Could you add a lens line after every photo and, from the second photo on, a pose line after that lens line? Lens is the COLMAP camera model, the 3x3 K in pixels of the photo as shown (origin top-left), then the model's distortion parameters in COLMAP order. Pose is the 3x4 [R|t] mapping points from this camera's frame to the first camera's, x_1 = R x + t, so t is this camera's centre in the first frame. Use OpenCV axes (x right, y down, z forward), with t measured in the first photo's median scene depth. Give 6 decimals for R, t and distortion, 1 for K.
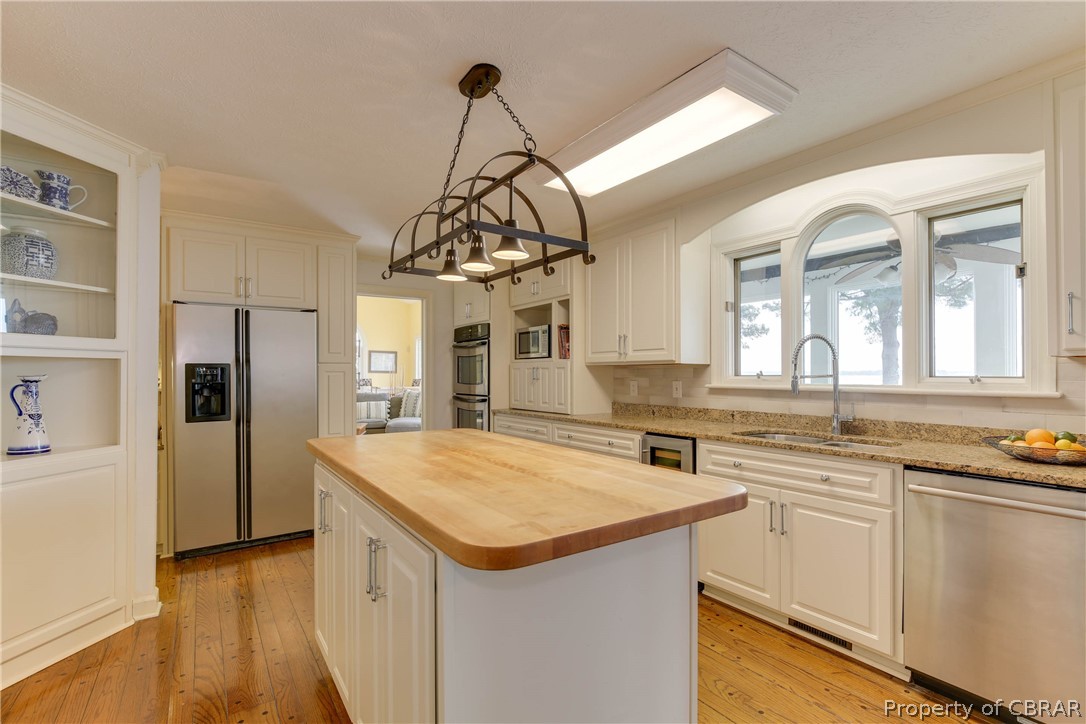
lens RADIAL K [[485.8, 0, 543.0], [0, 485.8, 362.0], [0, 0, 1]] dist [0.002115, 0.000166]
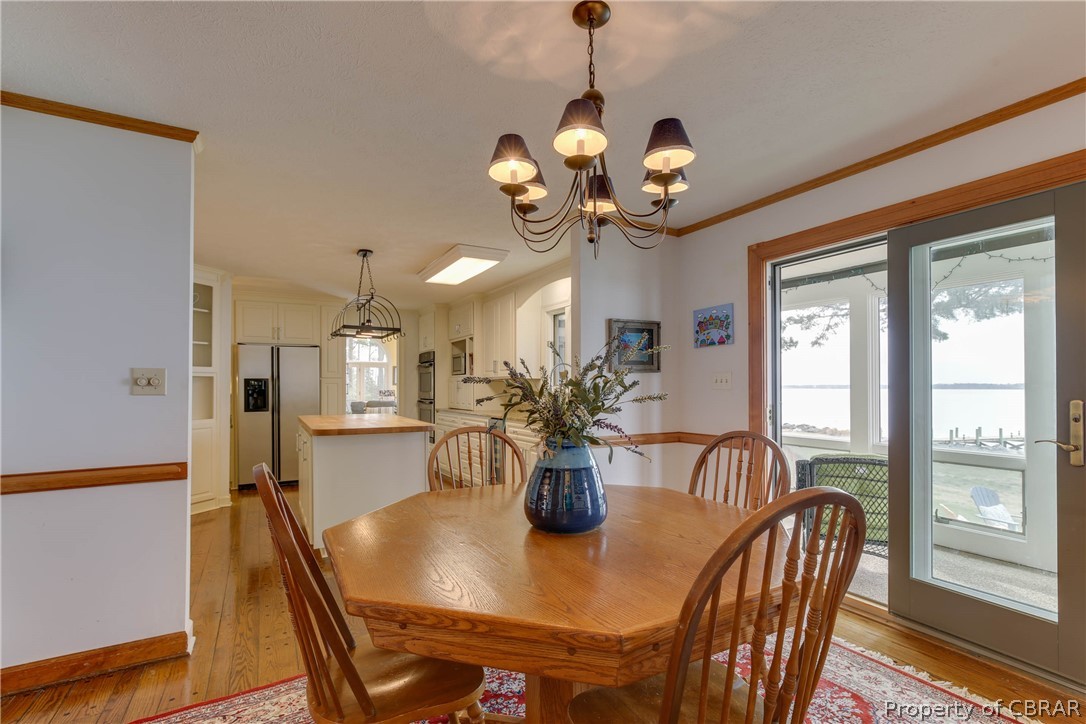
lens RADIAL K [[482.4, 0, 539.4], [0, 482.4, 371.4], [0, 0, 1]] dist [-0.011829, -0.000002]
pose [[0.995613, -0.002647, -0.093531, 0.471133], [0.001928, 0.999968, -0.007776, -0.007030], [0.093549, 0.007562, 0.995586, -0.605570]]
